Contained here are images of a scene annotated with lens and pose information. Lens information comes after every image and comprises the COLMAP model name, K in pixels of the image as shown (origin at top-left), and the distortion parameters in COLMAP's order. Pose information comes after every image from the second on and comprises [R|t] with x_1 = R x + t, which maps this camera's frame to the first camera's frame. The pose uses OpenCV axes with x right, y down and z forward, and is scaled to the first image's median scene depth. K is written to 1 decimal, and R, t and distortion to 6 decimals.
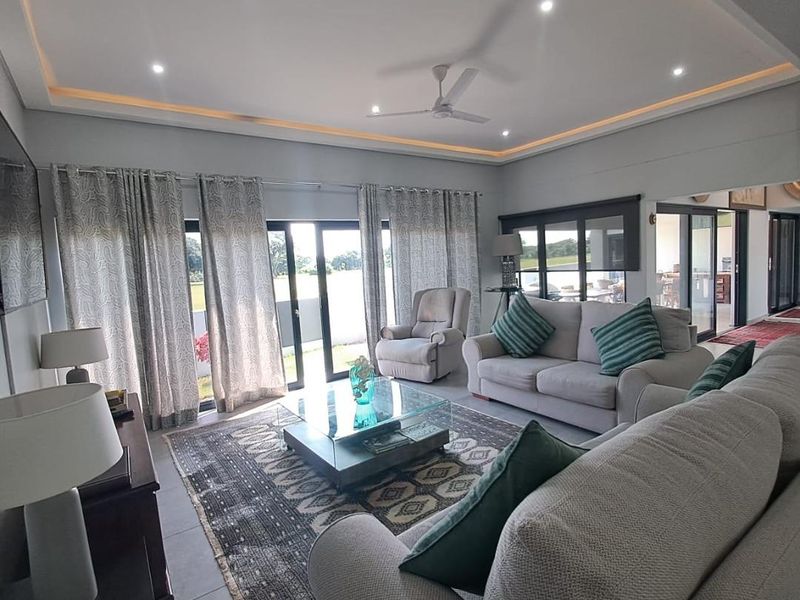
lens RADIAL K [[422.1, 0, 393.4], [0, 422.1, 298.0], [0, 0, 1]] dist [-0.003142, 0.000093]
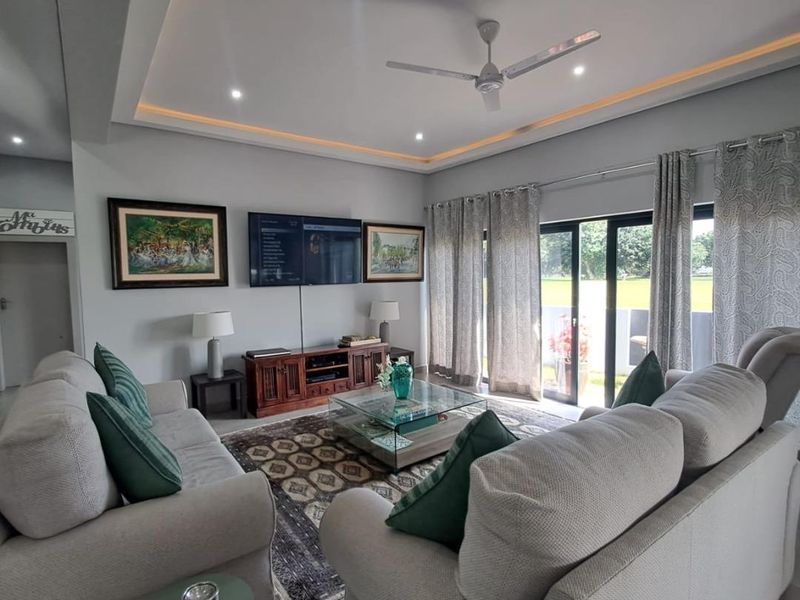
lens RADIAL K [[422.1, 0, 398.3], [0, 422.1, 295.8], [0, 0, 1]] dist [-0.003142, 0.000093]
pose [[0.034649, 0.122651, -0.991845, 0.702224], [-0.065279, 0.990599, 0.120216, -0.112839], [0.997265, 0.060582, 0.042330, 0.632581]]
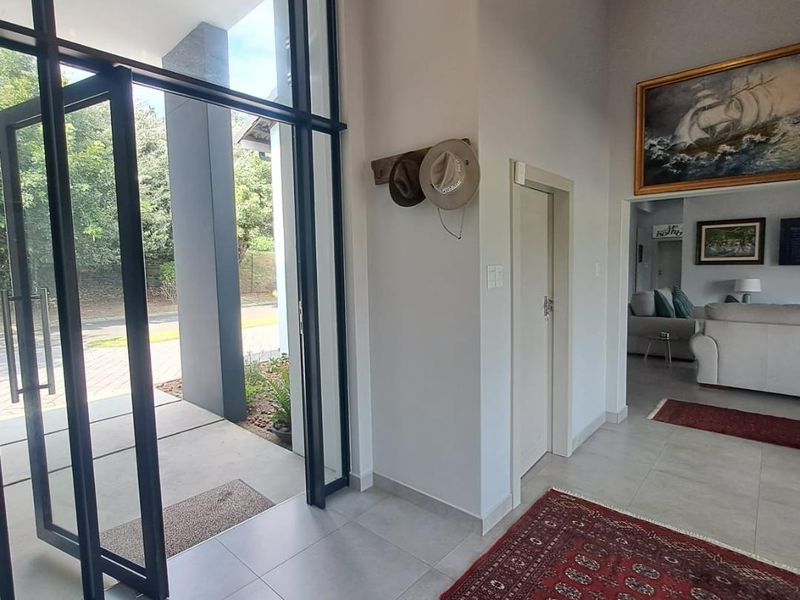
lens RADIAL K [[422.1, 0, 405.5], [0, 422.1, 295.3], [0, 0, 1]] dist [-0.003142, 0.000093]
pose [[-0.964650, 0.100484, -0.243625, 1.284198], [0.060971, 0.984469, 0.164630, -0.199638], [0.256384, 0.143957, -0.955795, 1.288739]]
